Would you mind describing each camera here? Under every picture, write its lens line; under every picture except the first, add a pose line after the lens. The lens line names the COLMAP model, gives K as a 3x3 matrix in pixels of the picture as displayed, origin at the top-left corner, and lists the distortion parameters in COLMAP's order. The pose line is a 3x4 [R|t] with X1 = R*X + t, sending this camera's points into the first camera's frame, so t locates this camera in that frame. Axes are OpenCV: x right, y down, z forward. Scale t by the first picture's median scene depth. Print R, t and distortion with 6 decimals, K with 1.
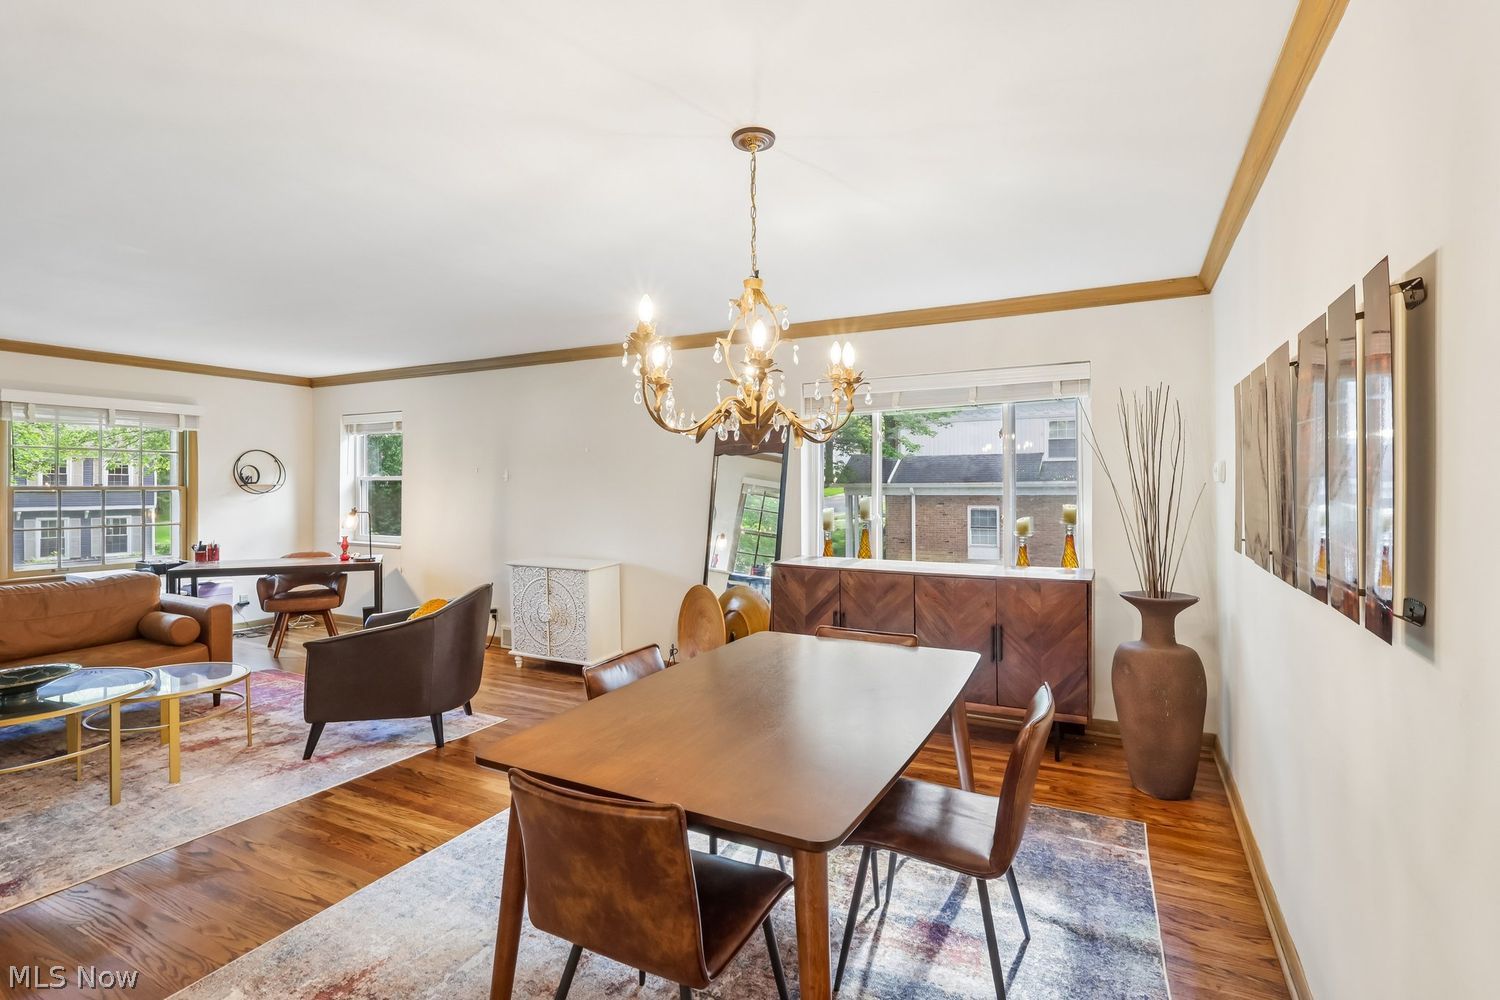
lens RADIAL K [[704.6, 0, 749.7], [0, 704.6, 487.4], [0, 0, 1]] dist [-0.001450, 0.000426]
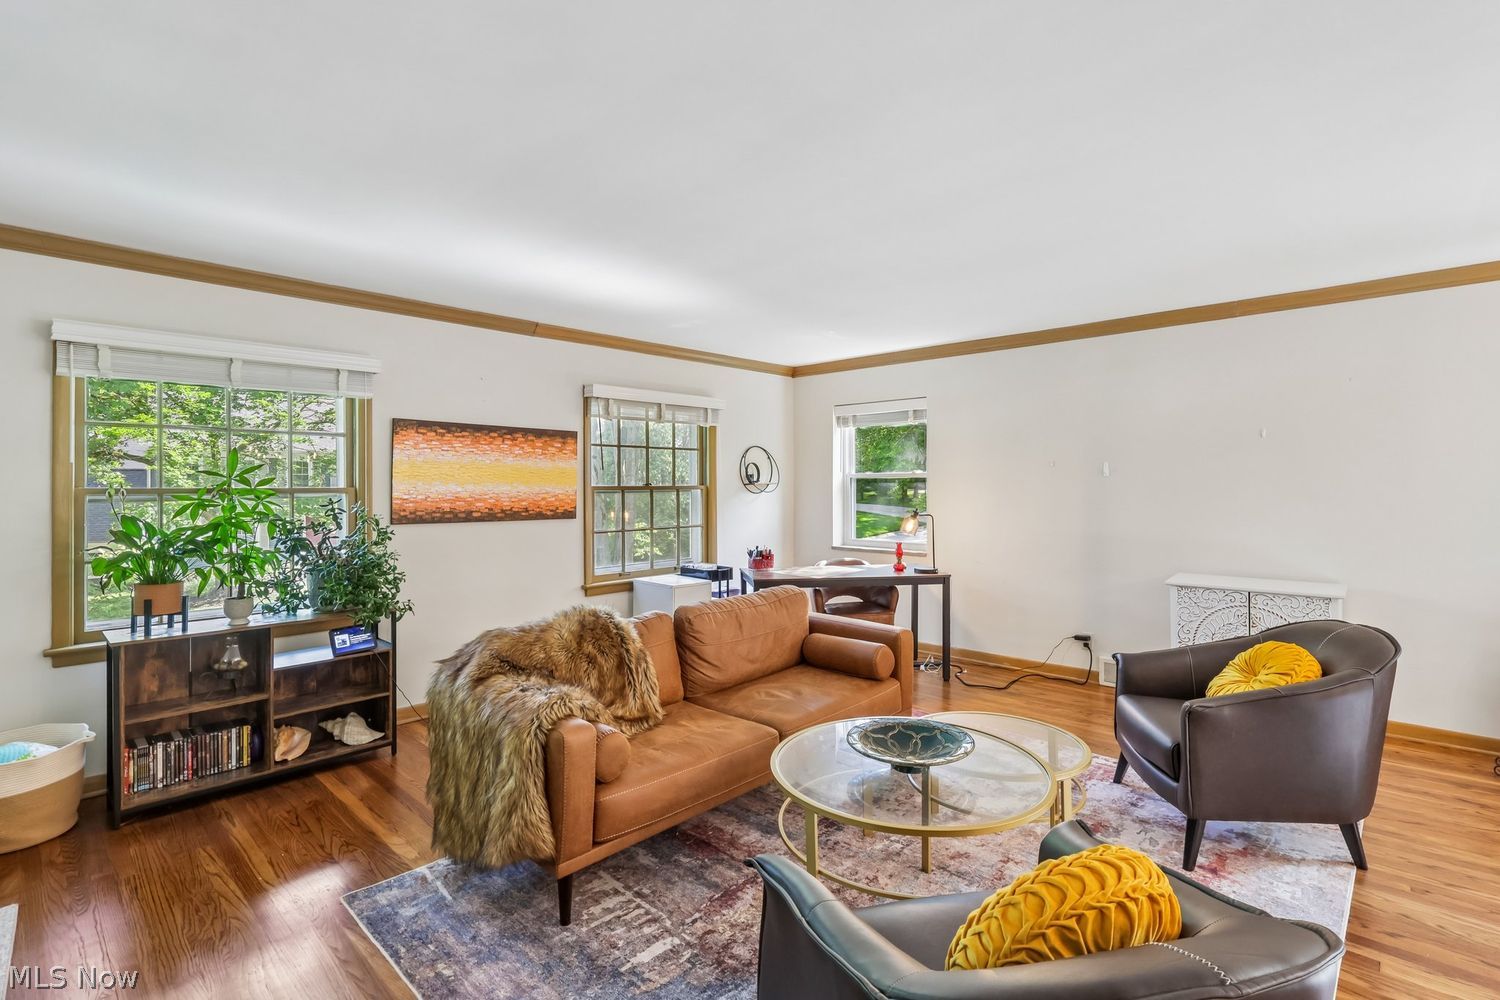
lens RADIAL K [[704.6, 0, 746.3], [0, 704.6, 488.7], [0, 0, 1]] dist [-0.001450, 0.000426]
pose [[0.961654, -0.005755, -0.274205, -0.526643], [0.007163, 0.999966, 0.004134, -0.001402], [0.274172, -0.005940, 0.961662, 0.122946]]
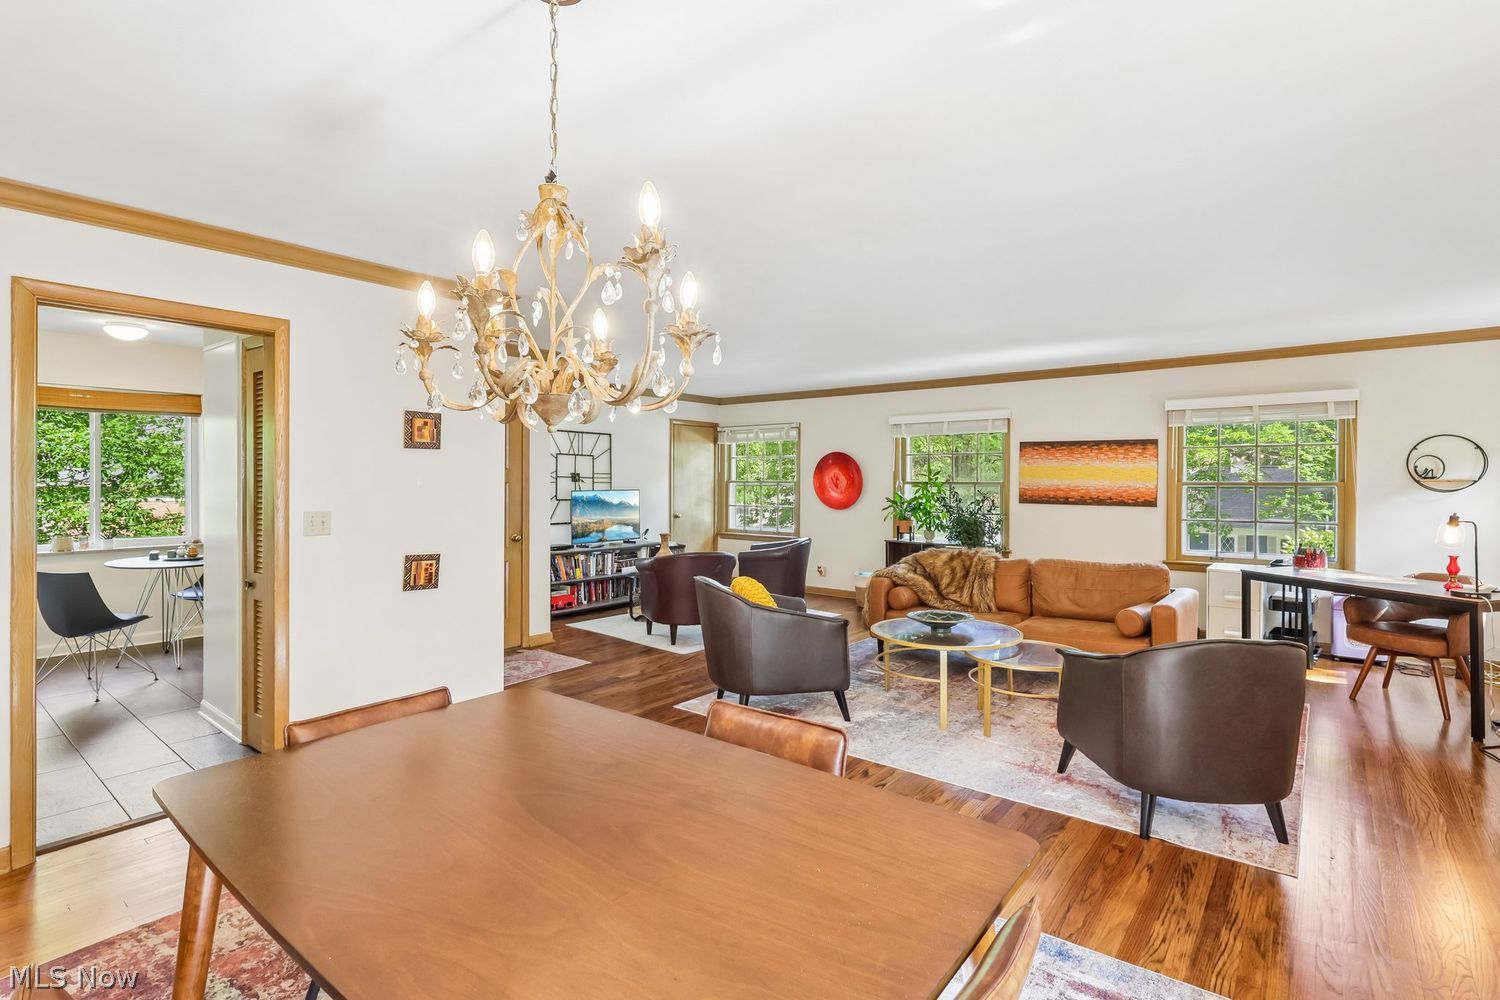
lens RADIAL K [[704.6, 0, 748.0], [0, 704.6, 480.8], [0, 0, 1]] dist [-0.001450, 0.000426]
pose [[-0.189648, -0.005122, -0.981839, 0.223123], [-0.000397, 0.999987, -0.005140, 0.002115], [0.981852, -0.000586, -0.189648, 0.463898]]
